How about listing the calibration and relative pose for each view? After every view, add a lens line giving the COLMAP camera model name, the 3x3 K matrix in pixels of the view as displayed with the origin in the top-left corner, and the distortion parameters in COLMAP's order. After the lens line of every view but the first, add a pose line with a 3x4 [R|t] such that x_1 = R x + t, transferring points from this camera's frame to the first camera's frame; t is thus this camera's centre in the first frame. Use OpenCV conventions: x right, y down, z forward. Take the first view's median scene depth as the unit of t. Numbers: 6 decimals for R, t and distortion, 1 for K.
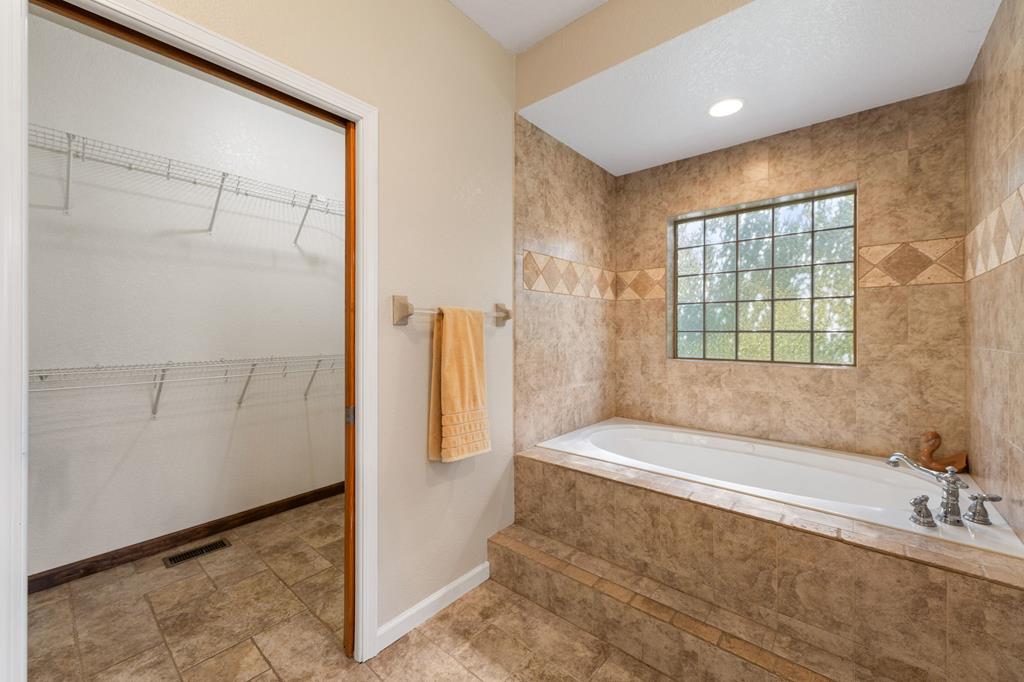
lens RADIAL K [[401.0, 0, 504.6], [0, 401.0, 333.2], [0, 0, 1]] dist [0.009525, -0.003594]
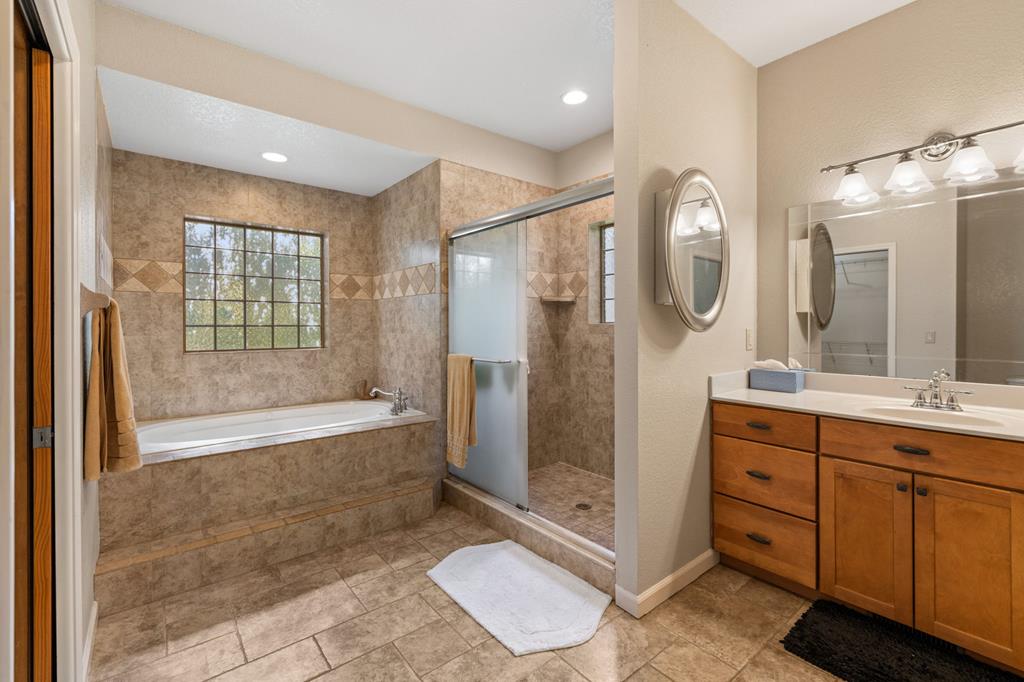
lens RADIAL K [[447.2, 0, 504.0], [0, 447.2, 326.8], [0, 0, 1]] dist [0.006198, -0.002840]
pose [[0.185756, -0.004236, 0.982587, -0.769594], [0.006310, 0.999975, 0.003118, -0.000936], [-0.982576, 0.005621, 0.185778, -0.012923]]
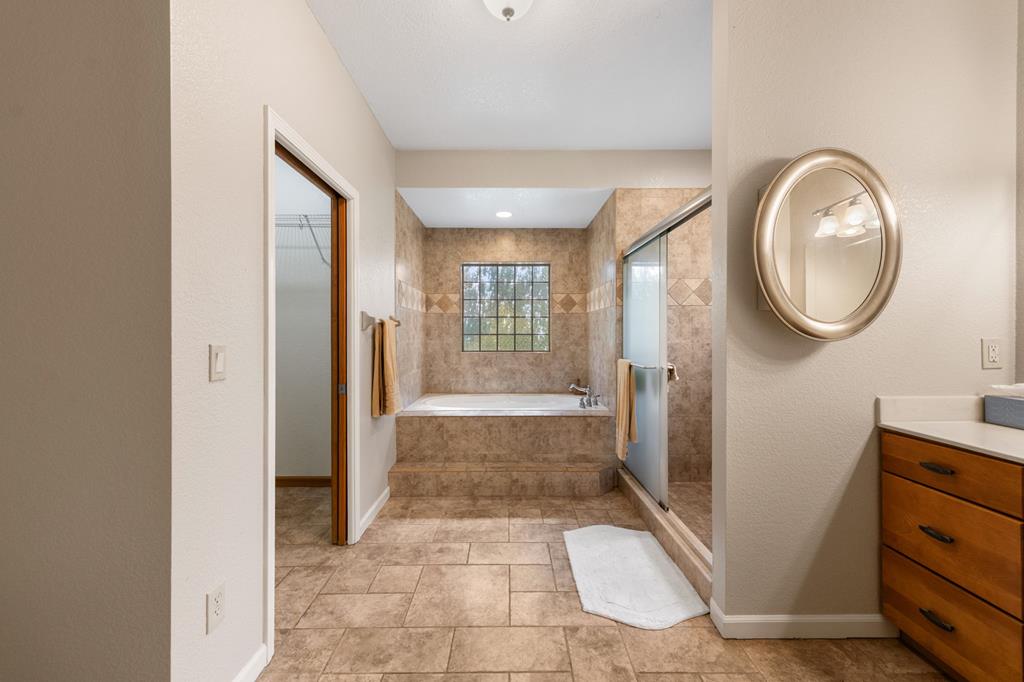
lens RADIAL K [[401.0, 0, 504.2], [0, 401.0, 337.2], [0, 0, 1]] dist [0.009525, -0.003594]
pose [[0.759924, -0.004661, 0.649995, -0.666131], [0.003883, 0.999989, 0.002632, 0.003755], [-0.650000, 0.000523, 0.759934, -0.416350]]
